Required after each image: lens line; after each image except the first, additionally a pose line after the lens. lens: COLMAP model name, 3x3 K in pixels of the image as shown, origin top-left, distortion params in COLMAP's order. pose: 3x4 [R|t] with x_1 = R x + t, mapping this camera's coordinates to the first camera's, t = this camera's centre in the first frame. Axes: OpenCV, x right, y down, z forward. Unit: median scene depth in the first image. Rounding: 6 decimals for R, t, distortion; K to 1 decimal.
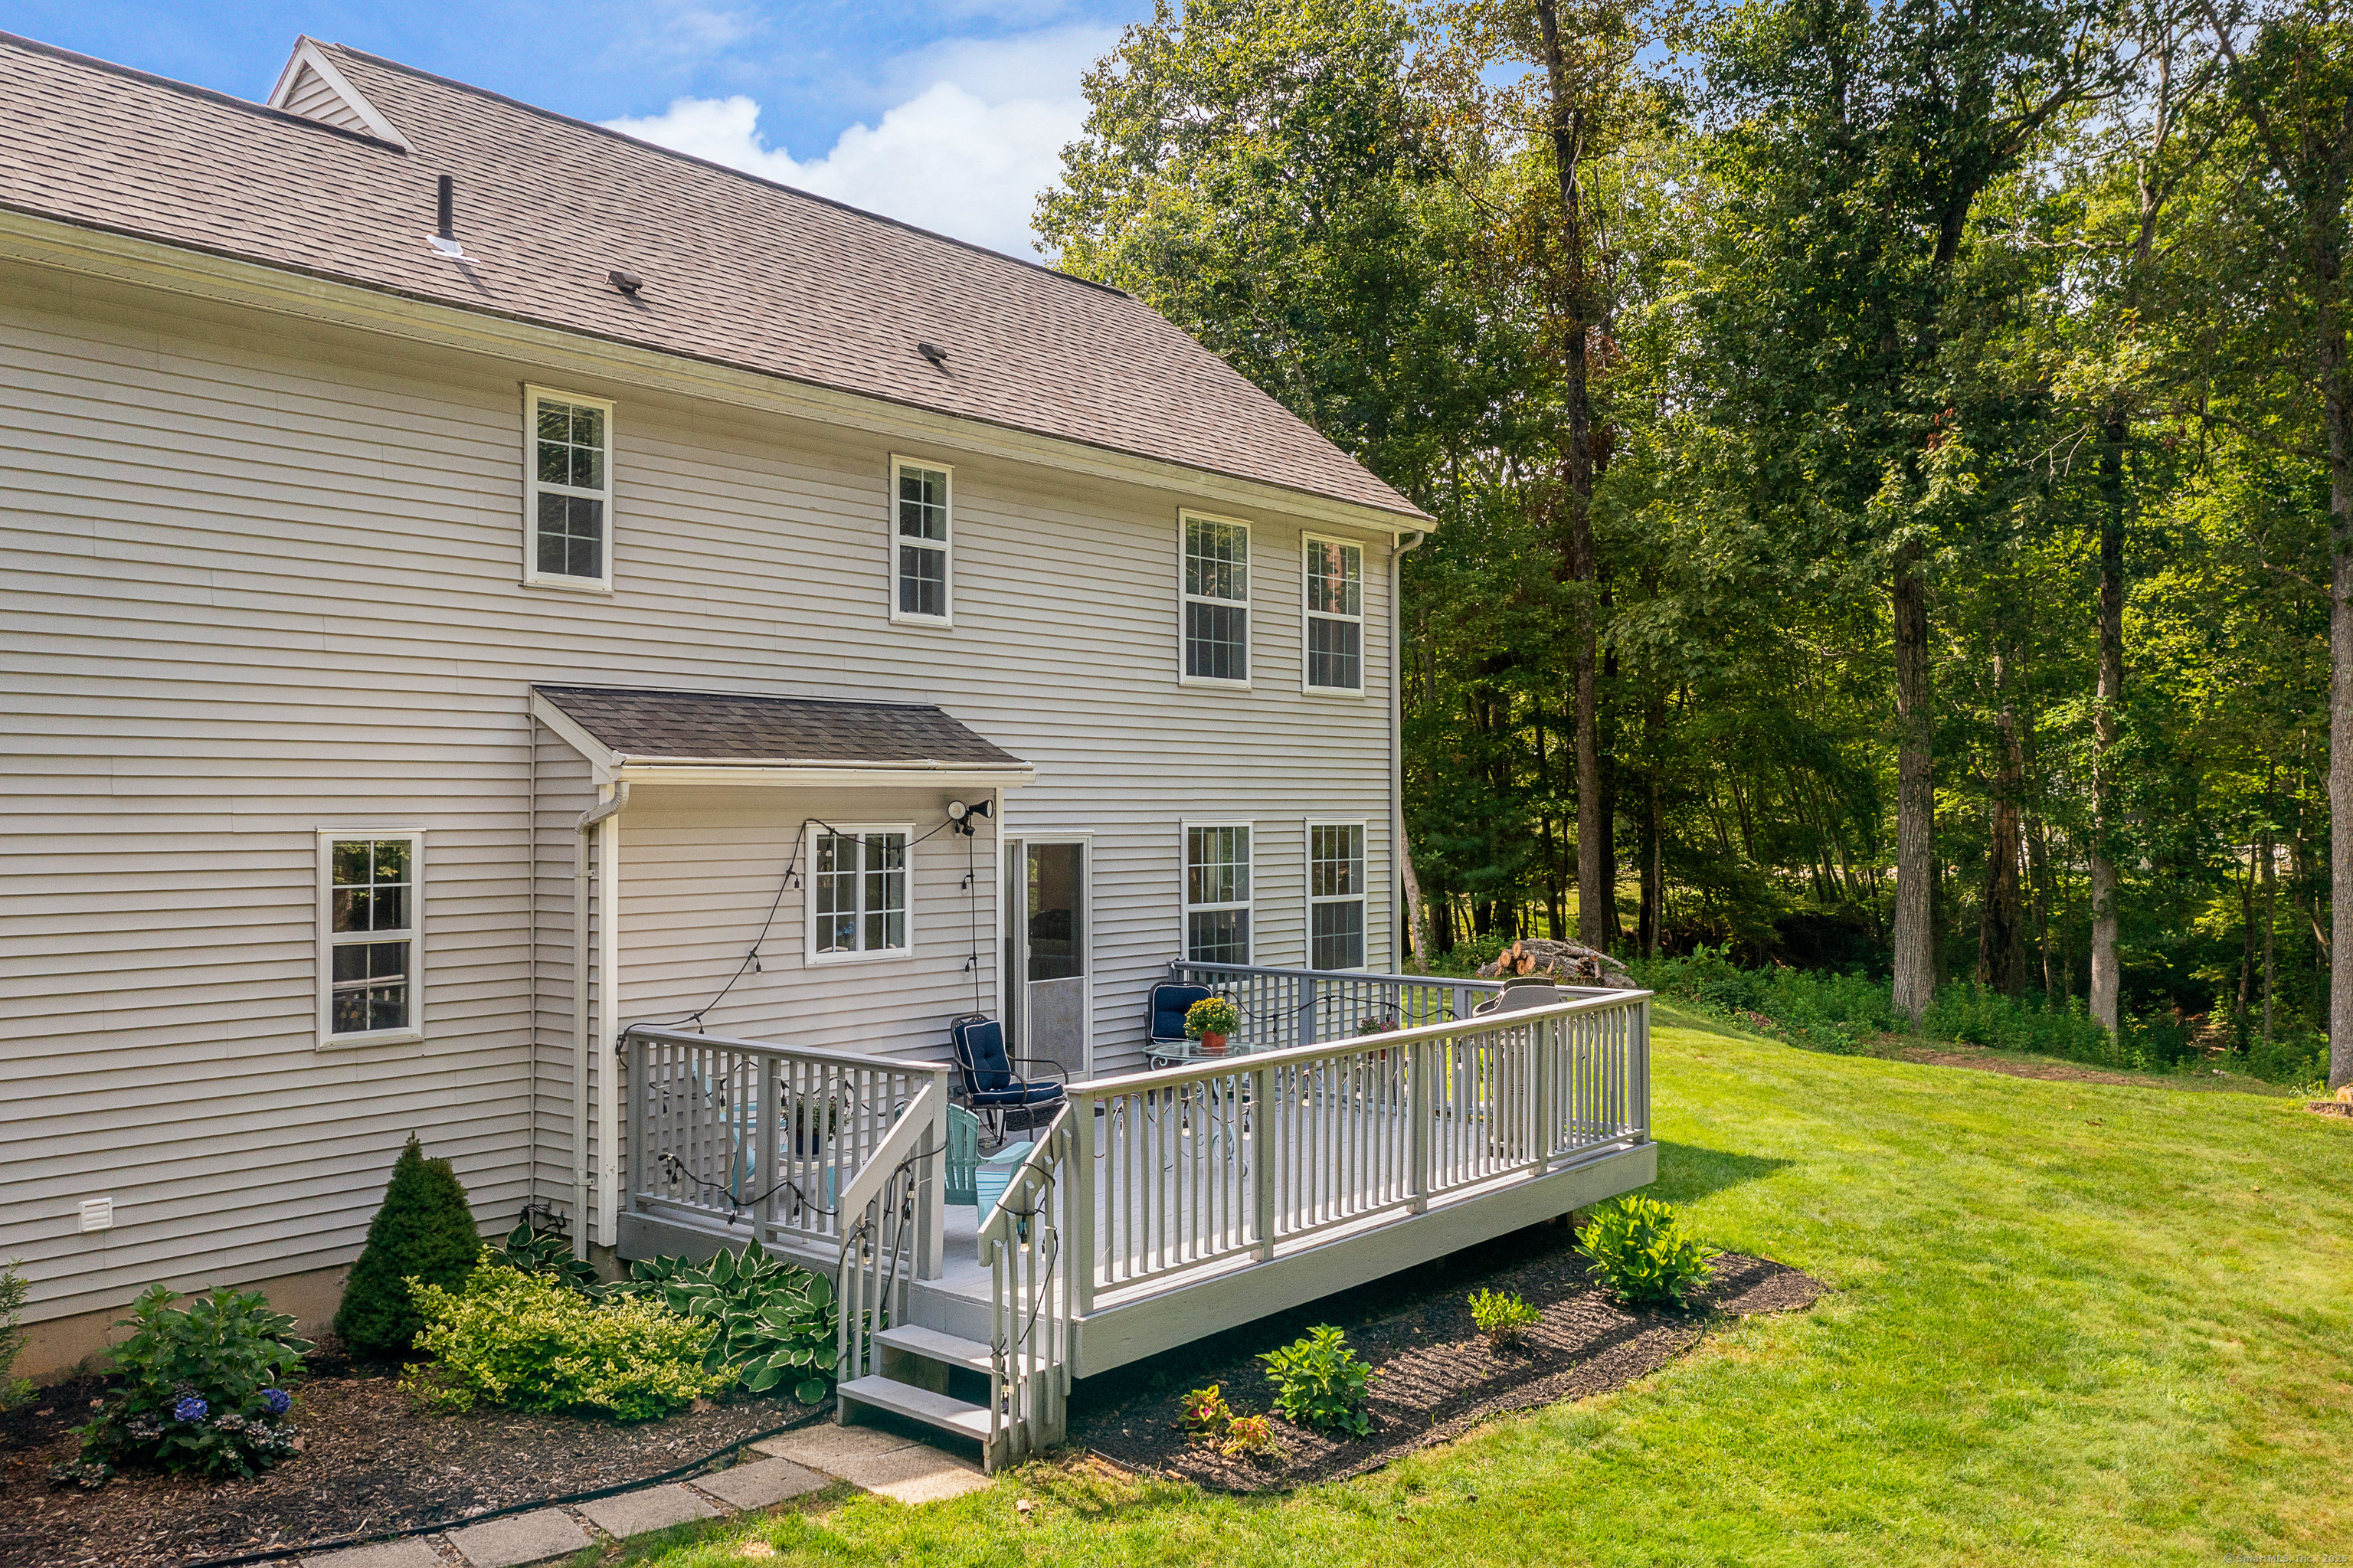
lens RADIAL K [[1881.3, 0, 1123.9], [0, 1881.3, 766.2], [0, 0, 1]] dist [0.005546, 0.009272]
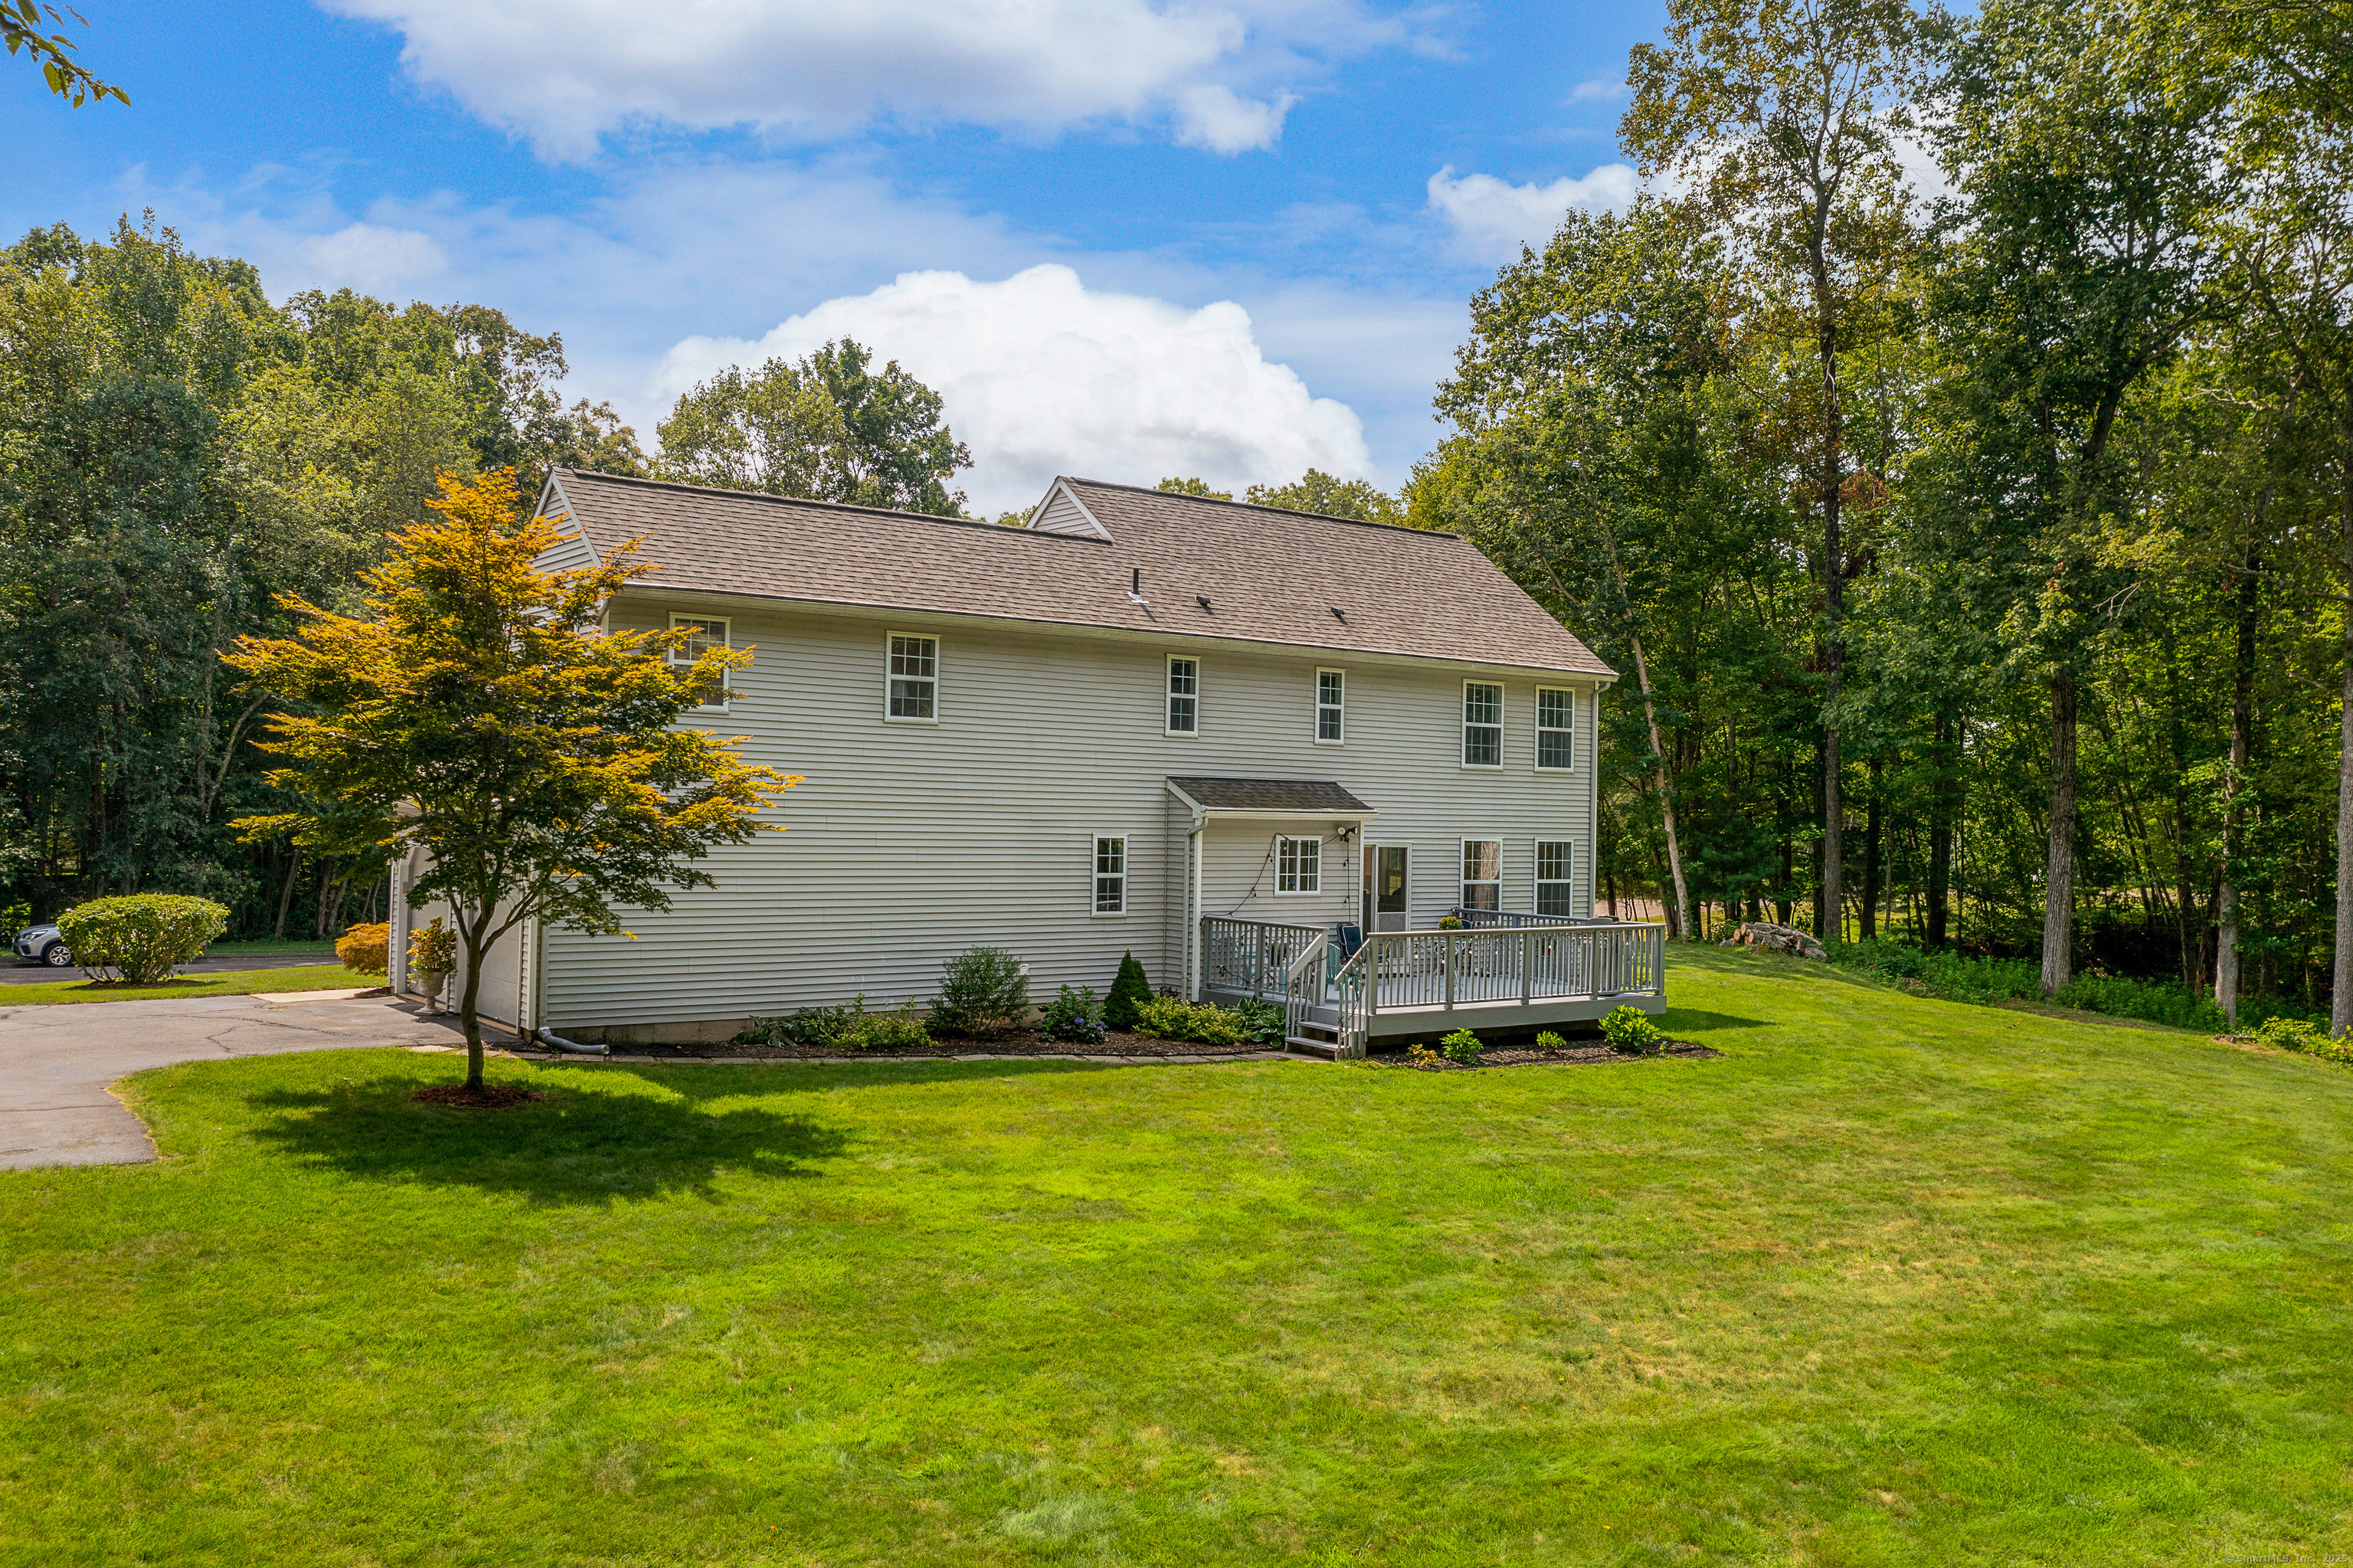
lens RADIAL K [[1881.3, 0, 1185.0], [0, 1881.3, 774.7], [0, 0, 1]] dist [0.005546, 0.009272]
pose [[0.979048, 0.020581, -0.202588, 0.182653], [-0.020062, 0.999788, 0.004611, -0.050599], [0.202640, -0.000450, 0.979253, -1.242787]]
